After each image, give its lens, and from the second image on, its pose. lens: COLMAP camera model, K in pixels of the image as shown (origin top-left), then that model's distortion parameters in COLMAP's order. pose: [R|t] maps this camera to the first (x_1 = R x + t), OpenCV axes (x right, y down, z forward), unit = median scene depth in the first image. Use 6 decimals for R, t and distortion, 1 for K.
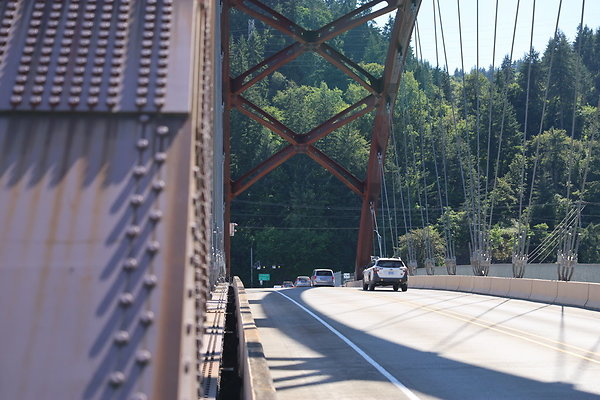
lens RADIAL K [[1198.5, 0, 298.5], [0, 1198.5, 218.4], [0, 0, 1]] dist [0.301014, 0.002941]
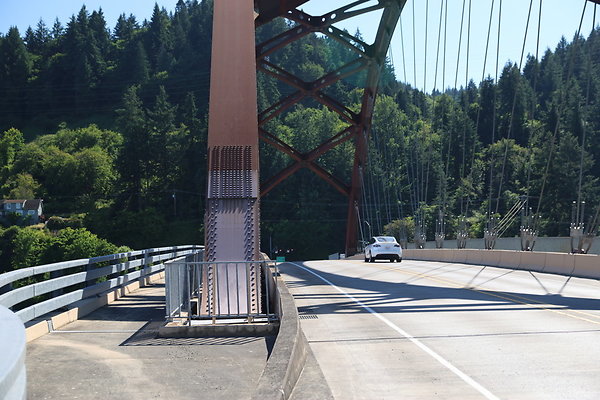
lens RADIAL K [[3917.7, 0, 290.4], [0, 3917.7, 230.8], [0, 0, 1]] dist [7.039951, 29.920330]
pose [[0.999444, -0.016901, -0.028750, 0.102971], [0.017251, 0.999780, 0.011971, -0.031245], [0.028541, -0.012460, 0.999515, -3.188311]]
